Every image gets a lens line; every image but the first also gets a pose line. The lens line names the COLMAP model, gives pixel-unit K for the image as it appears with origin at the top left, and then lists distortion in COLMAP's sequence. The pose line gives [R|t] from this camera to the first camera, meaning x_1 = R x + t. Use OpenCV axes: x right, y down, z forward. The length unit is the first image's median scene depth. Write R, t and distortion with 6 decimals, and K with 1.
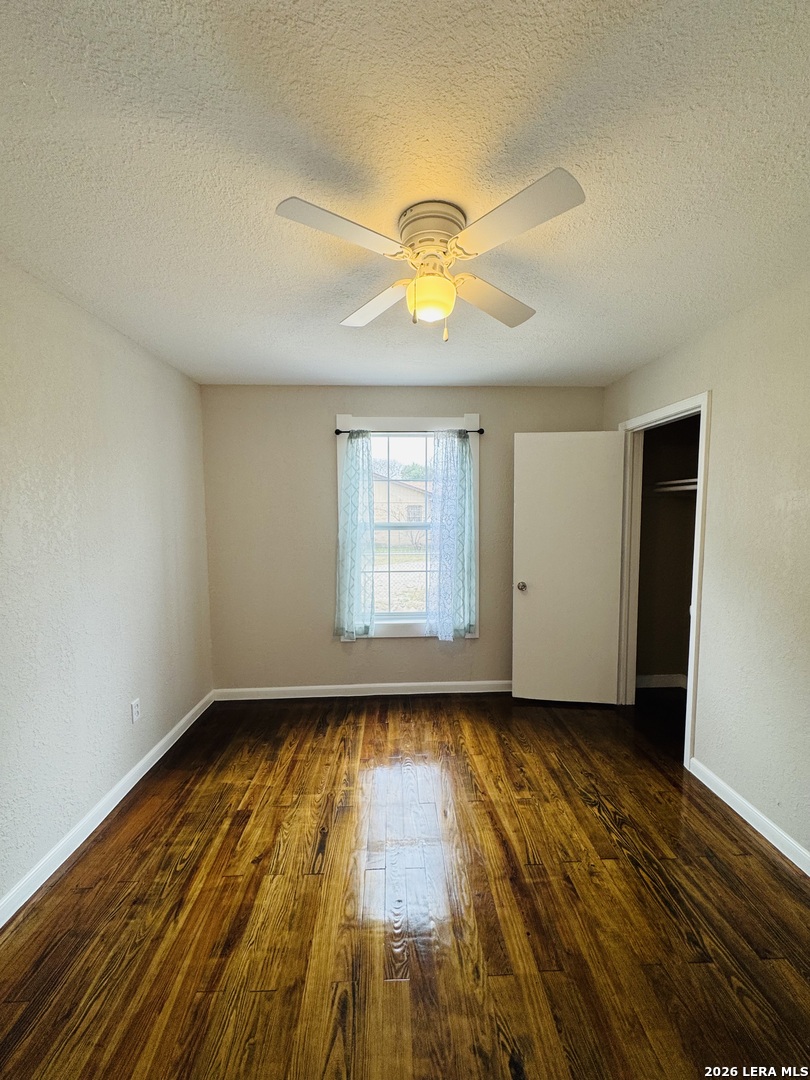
lens RADIAL K [[432.7, 0, 405.0], [0, 432.7, 540.0], [0, 0, 1]] dist [-0.001639, -0.000004]
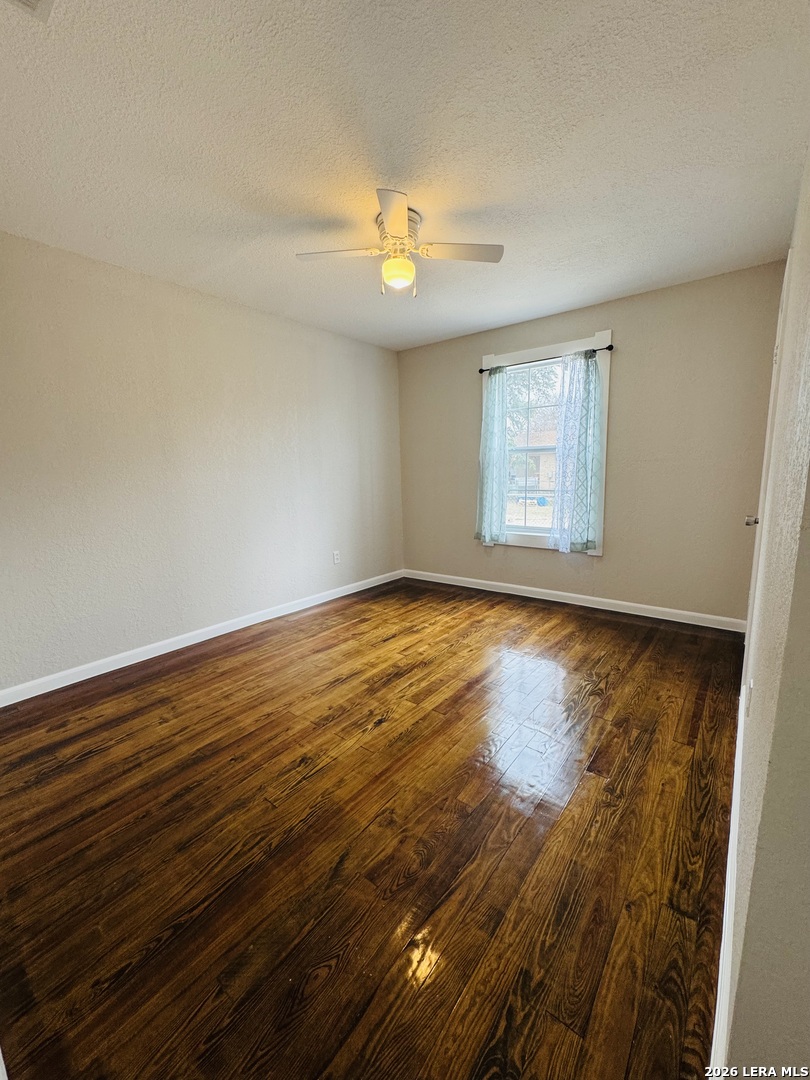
lens RADIAL K [[432.7, 0, 405.0], [0, 432.7, 540.0], [0, 0, 1]] dist [-0.001639, -0.000004]
pose [[0.756889, 0.093802, -0.646777, 0.591426], [-0.028856, 0.993478, 0.110315, 0.108609], [0.652906, -0.064832, 0.754659, -0.102451]]
